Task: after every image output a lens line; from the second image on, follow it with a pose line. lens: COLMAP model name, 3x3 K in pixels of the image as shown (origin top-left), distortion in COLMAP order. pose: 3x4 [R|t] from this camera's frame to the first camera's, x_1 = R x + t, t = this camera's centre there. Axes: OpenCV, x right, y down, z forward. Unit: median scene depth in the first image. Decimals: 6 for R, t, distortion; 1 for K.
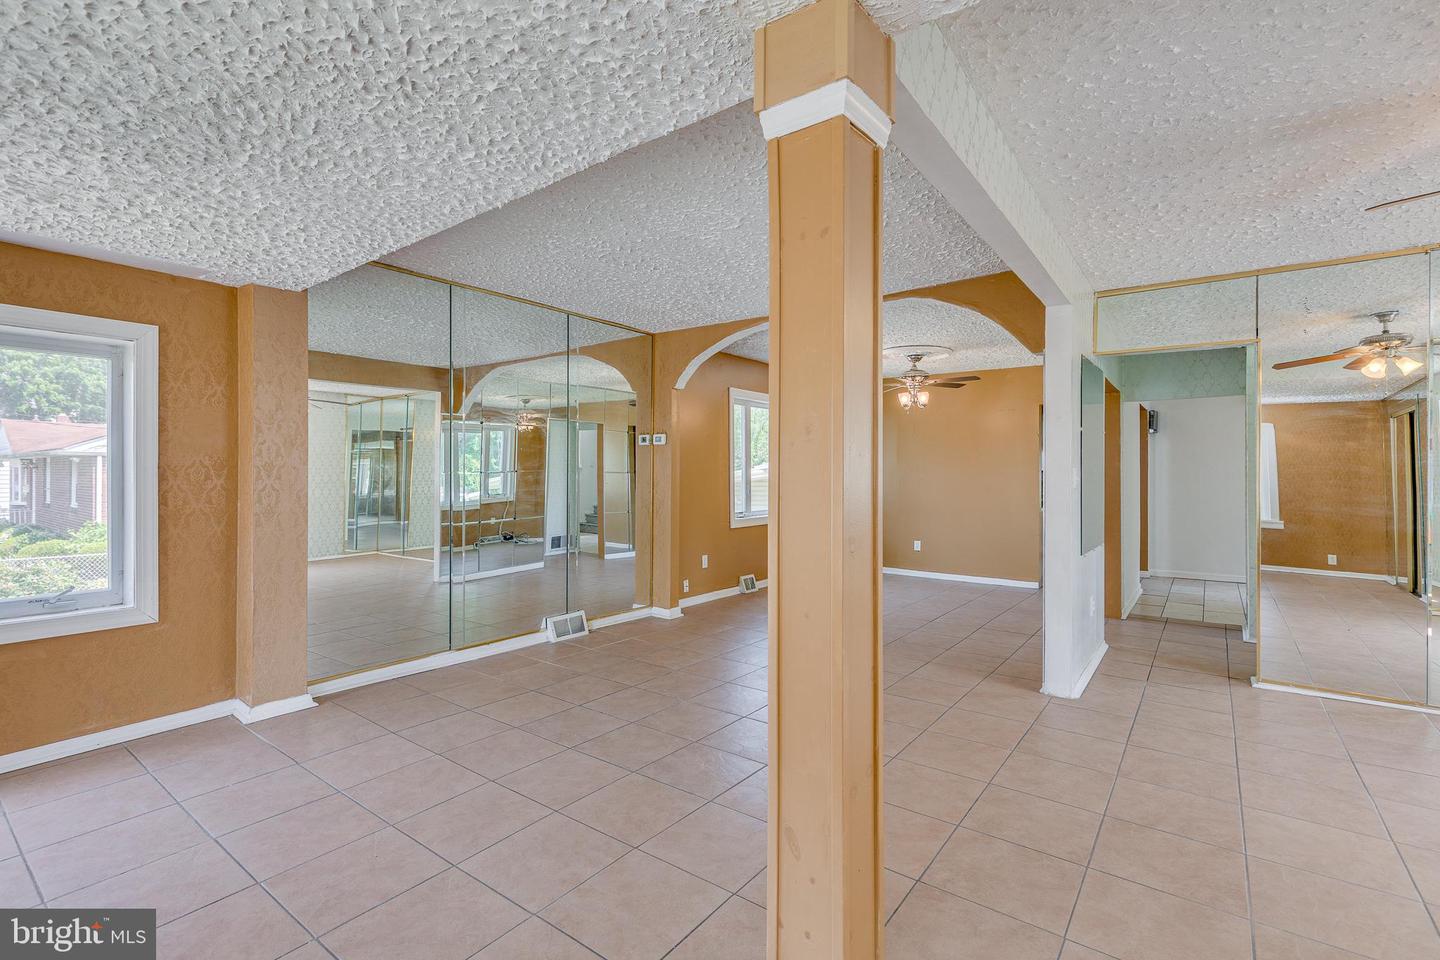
lens RADIAL K [[655.5, 0, 724.8], [0, 655.5, 477.2], [0, 0, 1]] dist [0.005993, -0.000182]
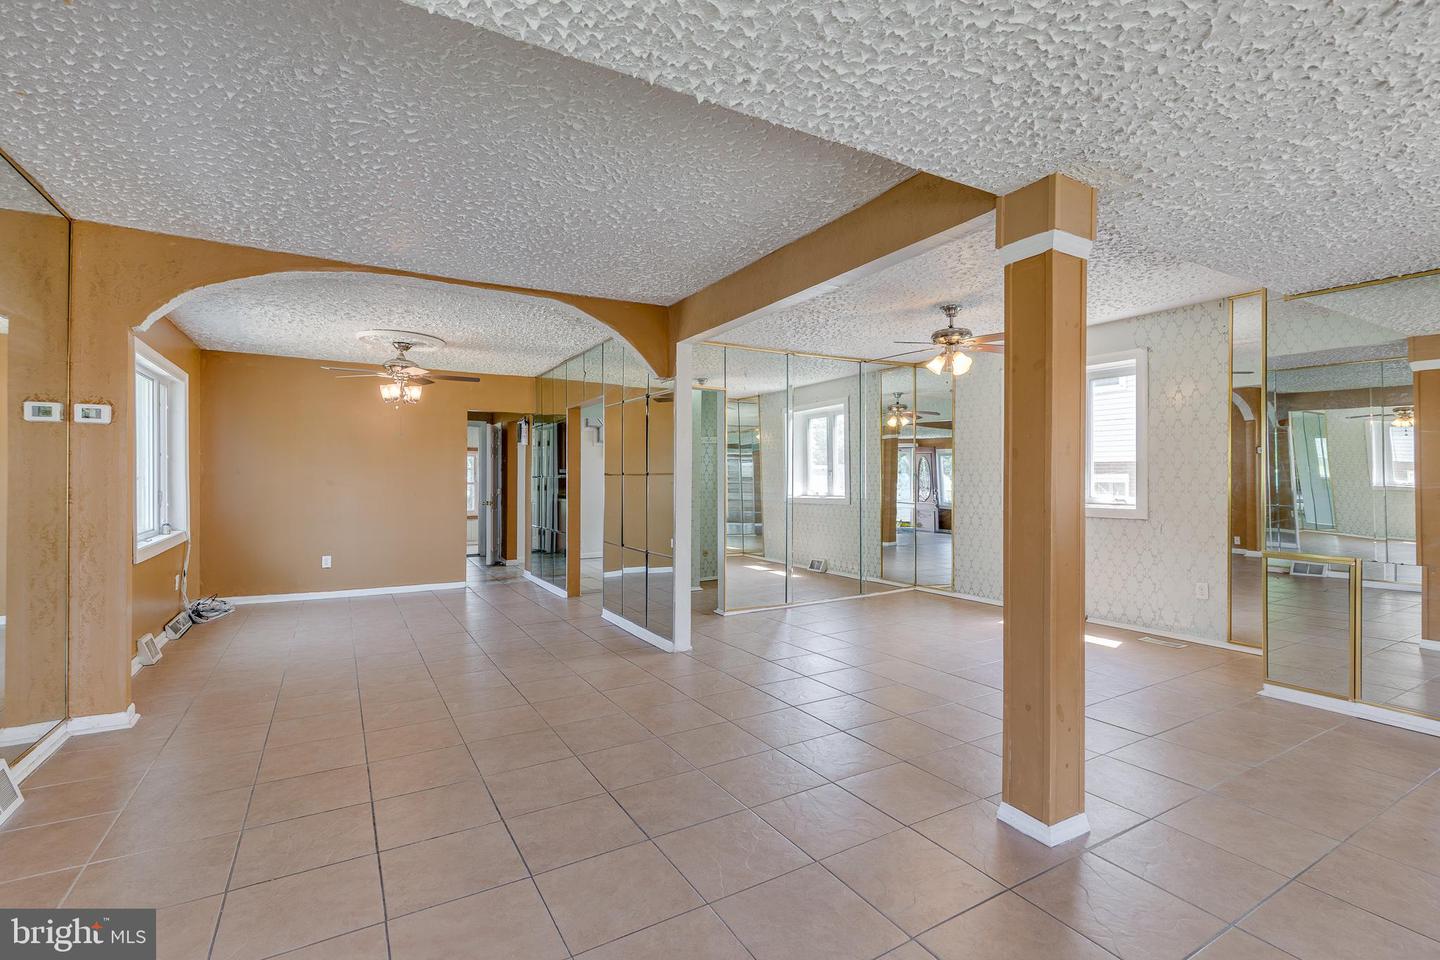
lens RADIAL K [[662.8, 0, 716.8], [0, 662.8, 480.7], [0, 0, 1]] dist [0.007156, -0.000289]
pose [[0.385666, -0.004727, 0.922626, -0.380269], [0.007599, 0.999969, 0.001947, 0.001958], [-0.922607, 0.006260, 0.385690, 0.265458]]
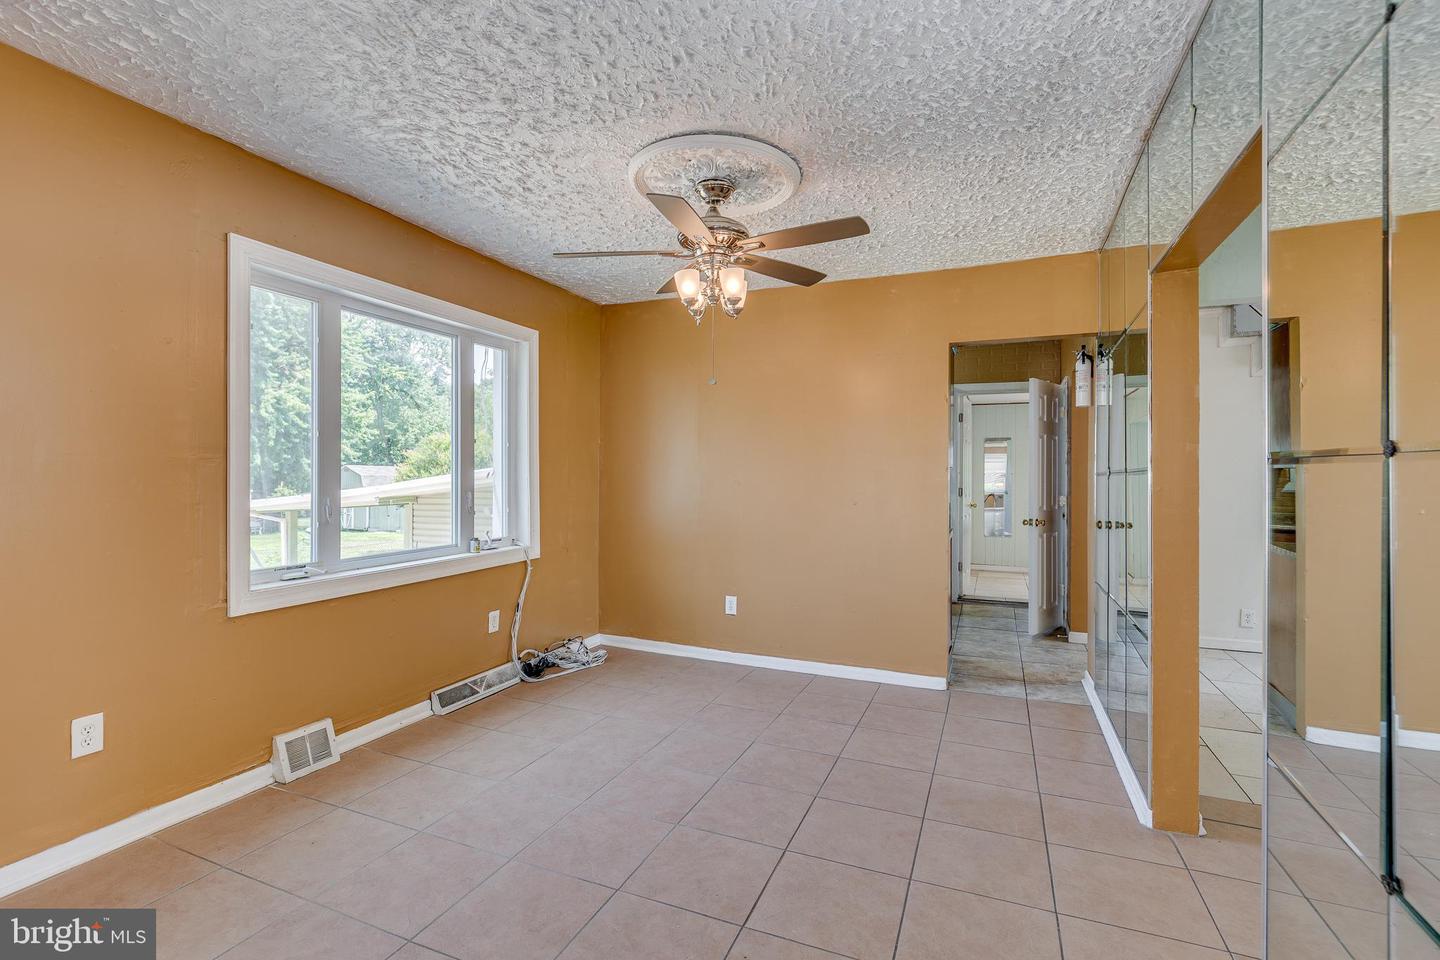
lens RADIAL K [[662.8, 0, 716.8], [0, 662.8, 480.7], [0, 0, 1]] dist [0.007156, -0.000289]
pose [[0.967791, 0.003129, 0.251734, 0.189644], [-0.002287, 0.999991, -0.003636, 0.002981], [-0.251743, 0.002943, 0.967790, 0.604883]]
